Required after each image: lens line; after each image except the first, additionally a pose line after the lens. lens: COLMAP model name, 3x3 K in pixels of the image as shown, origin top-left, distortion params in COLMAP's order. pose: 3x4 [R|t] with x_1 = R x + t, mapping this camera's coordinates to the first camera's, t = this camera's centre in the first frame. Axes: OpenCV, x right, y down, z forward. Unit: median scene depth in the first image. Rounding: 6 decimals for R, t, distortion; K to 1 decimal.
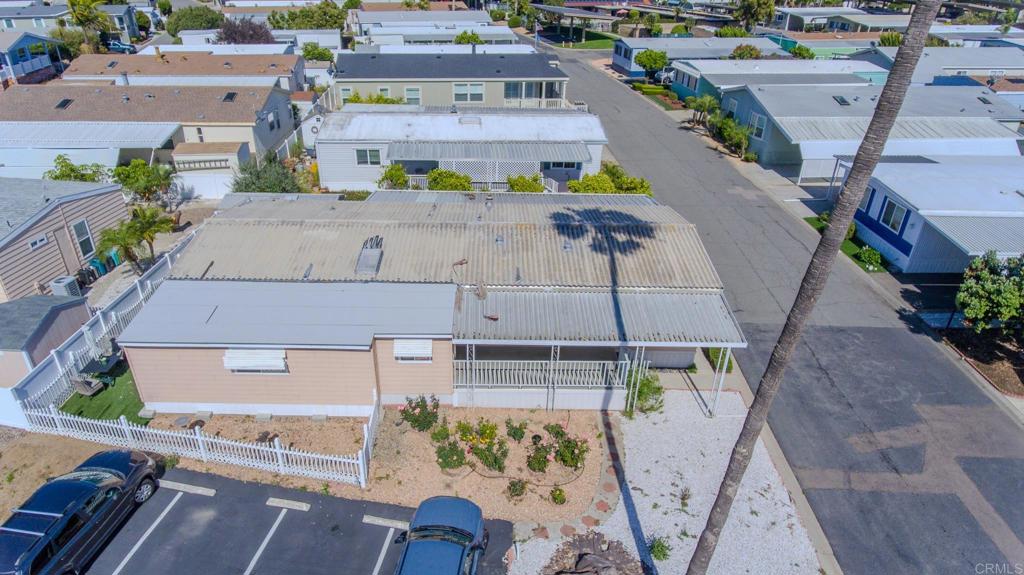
lens RADIAL K [[603.0, 0, 491.9], [0, 603.0, 287.9], [0, 0, 1]] dist [0.004568, -0.007945]
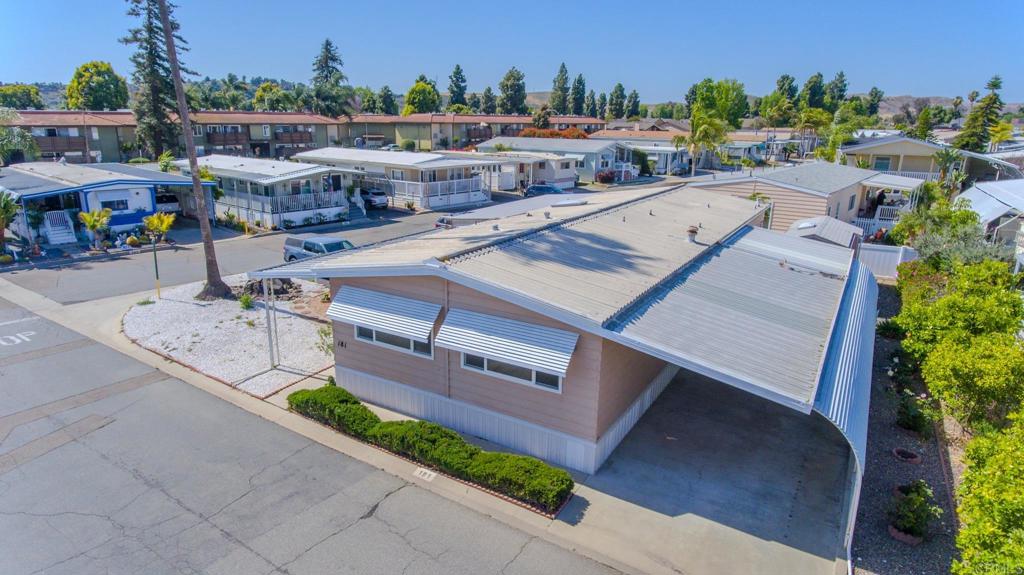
lens RADIAL K [[603.0, 0, 491.9], [0, 603.0, 287.9], [0, 0, 1]] dist [0.004568, -0.007945]
pose [[-0.531235, 0.209895, -0.820813, 0.505695], [-0.421334, 0.775075, 0.470889, -0.239502], [0.735029, 0.595989, -0.323311, 0.821066]]
